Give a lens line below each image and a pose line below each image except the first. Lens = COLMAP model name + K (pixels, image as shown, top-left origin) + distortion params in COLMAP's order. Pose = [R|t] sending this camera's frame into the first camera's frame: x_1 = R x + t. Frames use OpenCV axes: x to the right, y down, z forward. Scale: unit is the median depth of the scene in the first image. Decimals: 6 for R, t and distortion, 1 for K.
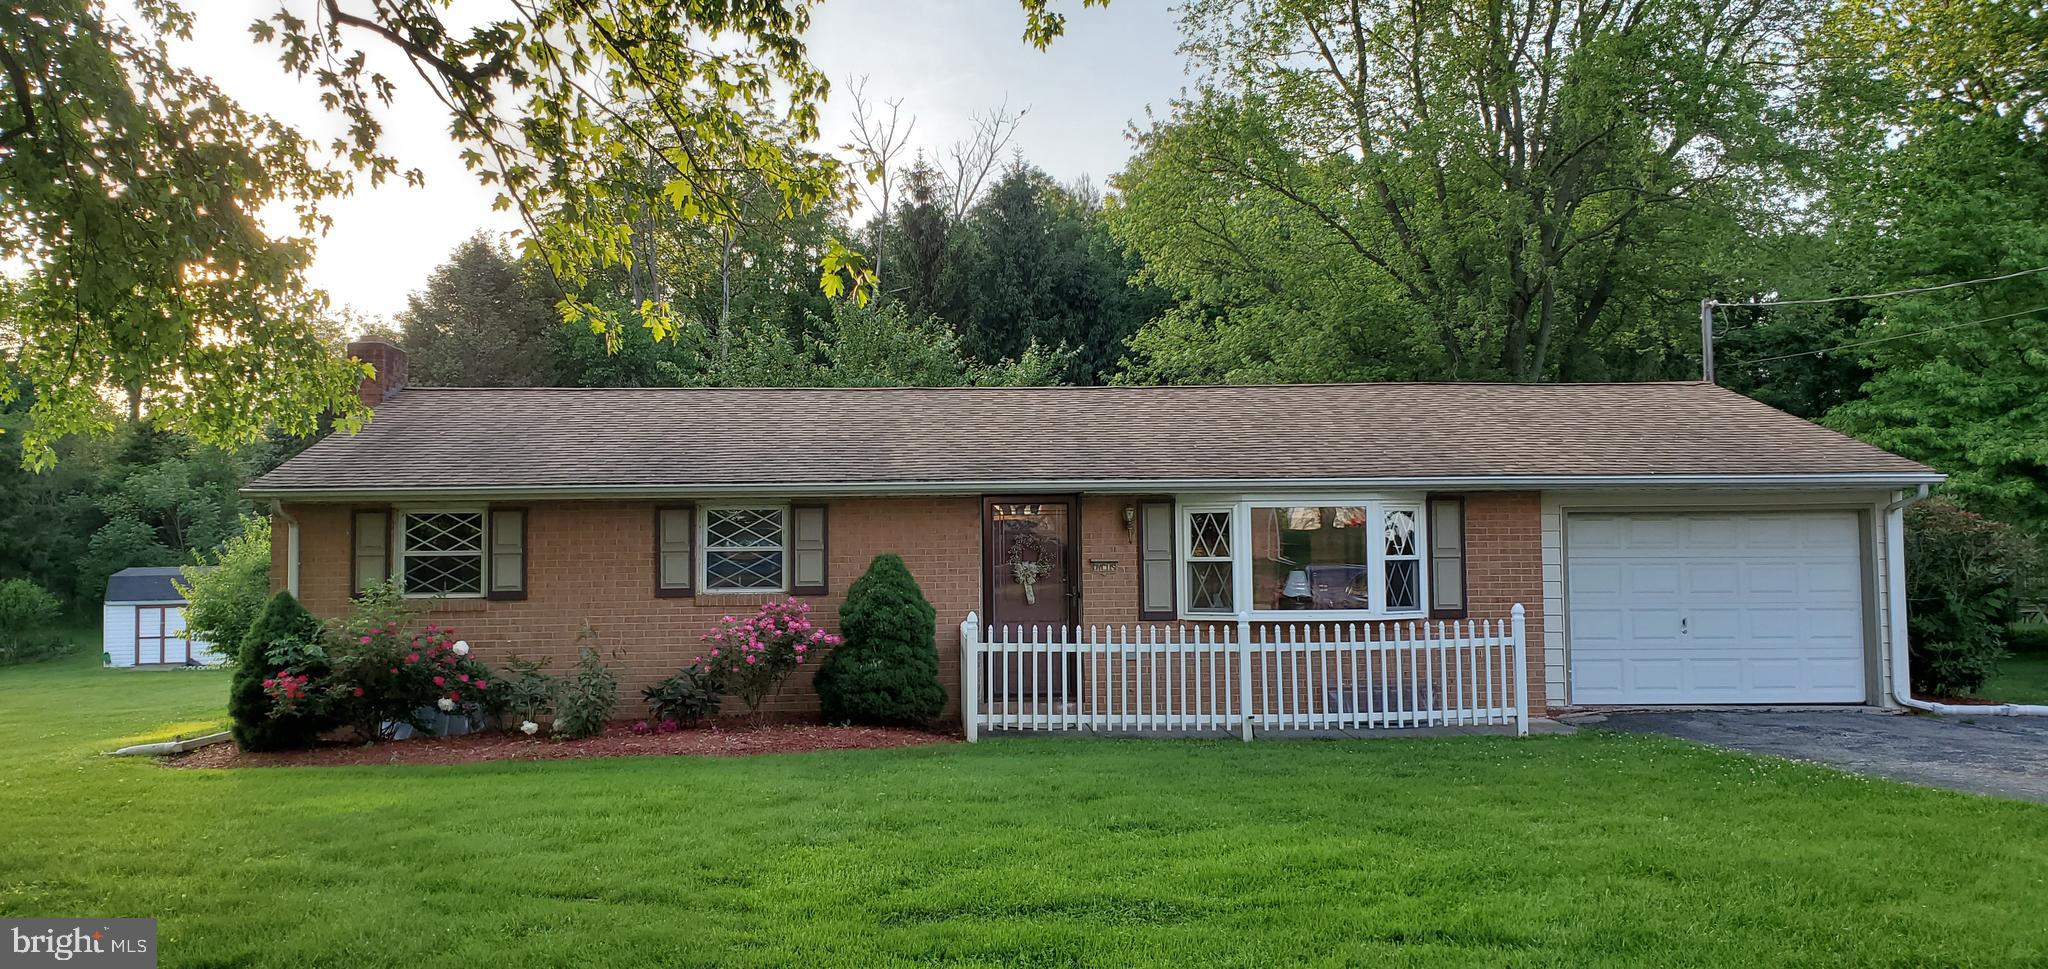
lens RADIAL K [[1718.2, 0, 1024.3], [0, 1718.2, 510.8], [0, 0, 1]] dist [0.079891, -0.201420]
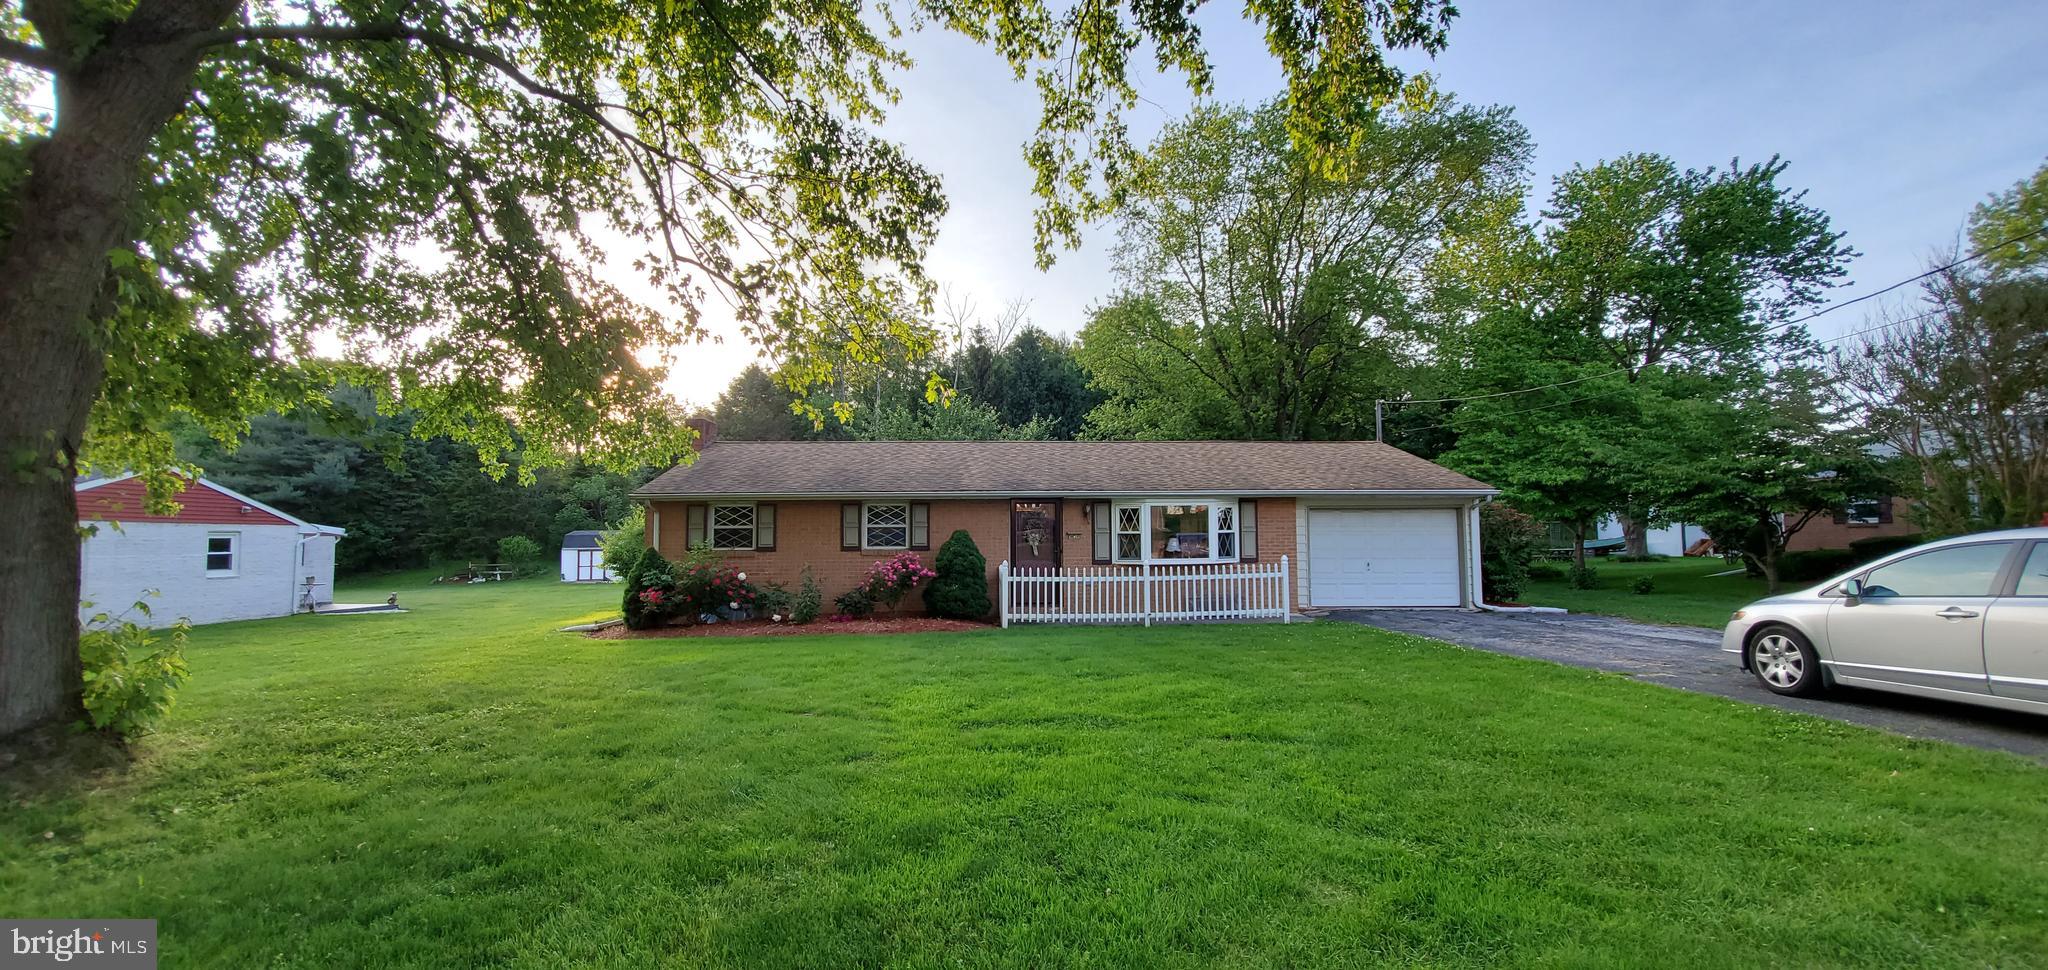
lens RADIAL K [[878.1, 0, 1042.2], [0, 878.1, 490.9], [0, 0, 1]] dist [-0.019903, 0.000012]
pose [[0.999909, 0.003731, 0.012935, -0.001563], [-0.003572, 0.999918, -0.012272, -0.005862], [-0.012980, 0.012225, 0.999841, 0.011530]]
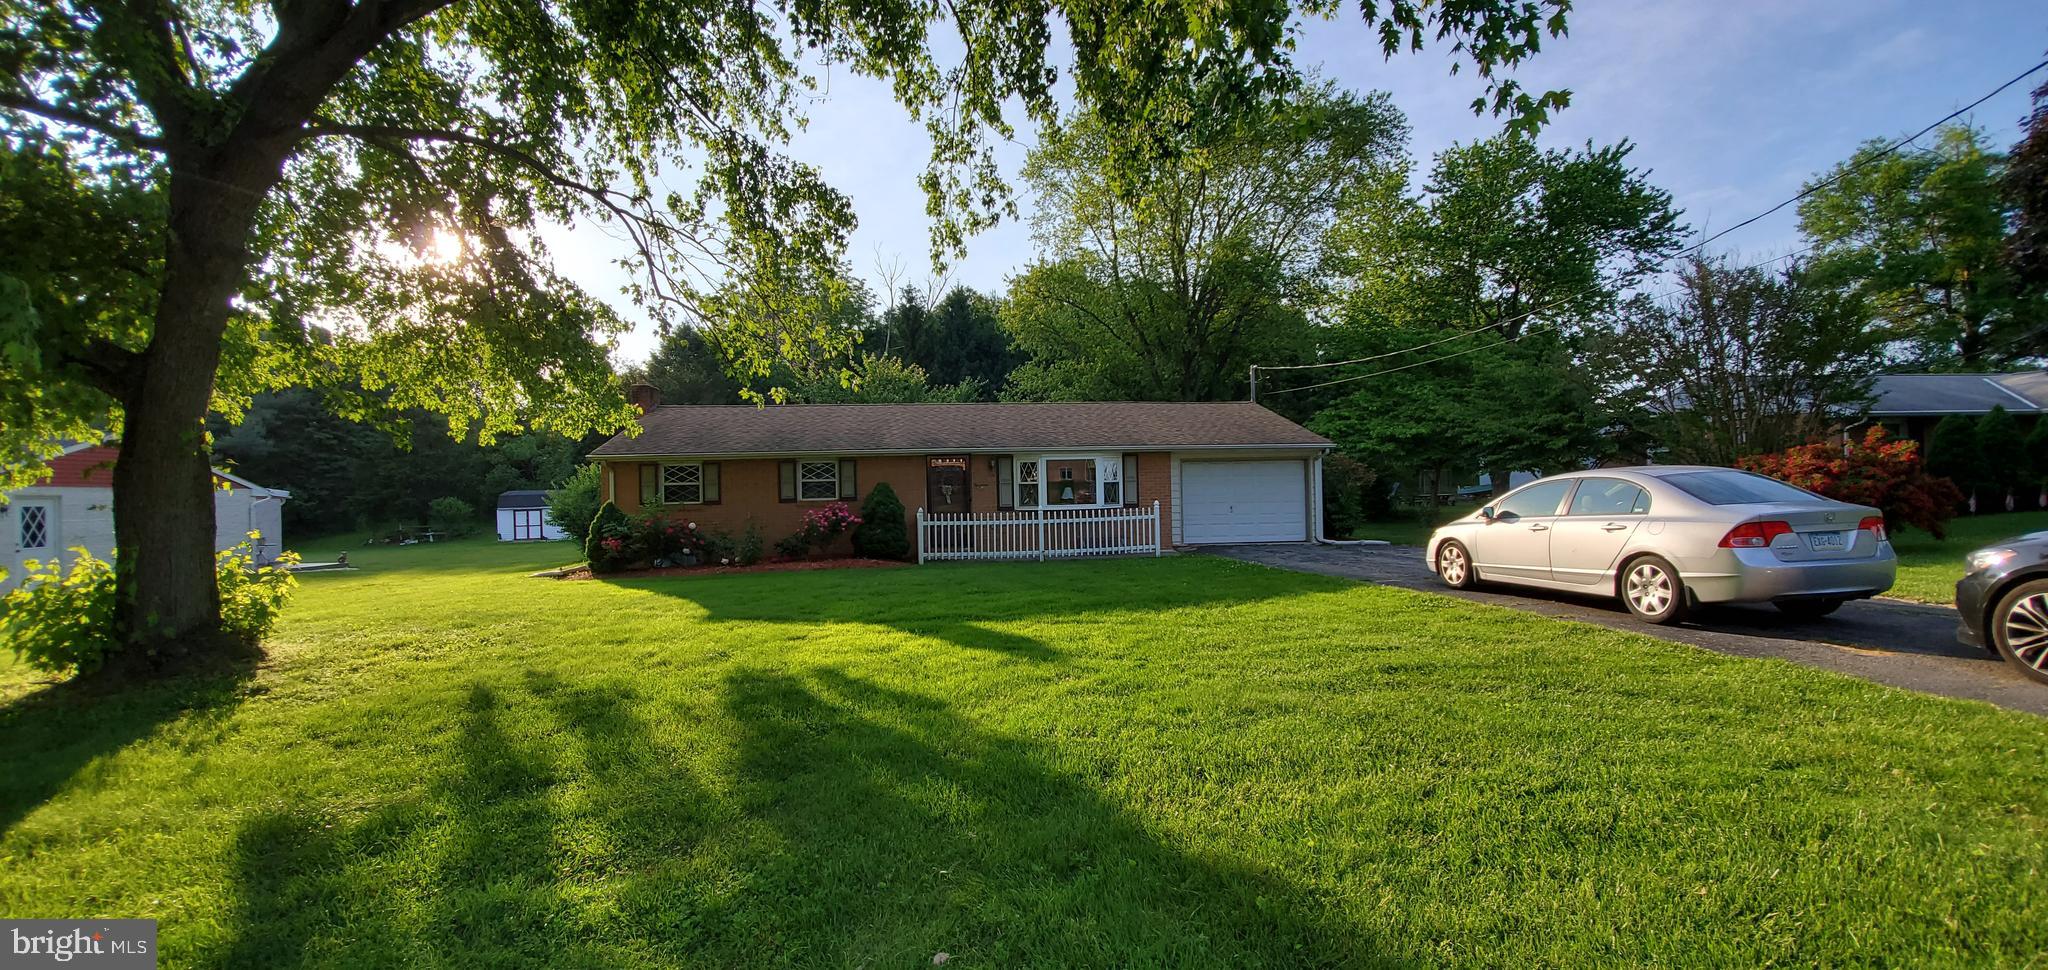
lens RADIAL K [[878.1, 0, 1042.2], [0, 878.1, 490.9], [0, 0, 1]] dist [-0.019903, 0.000012]
pose [[0.996598, -0.010852, 0.081699, 0.032785], [0.007612, 0.999176, 0.039873, -0.007511], [-0.082064, -0.039115, 0.995859, -0.155748]]
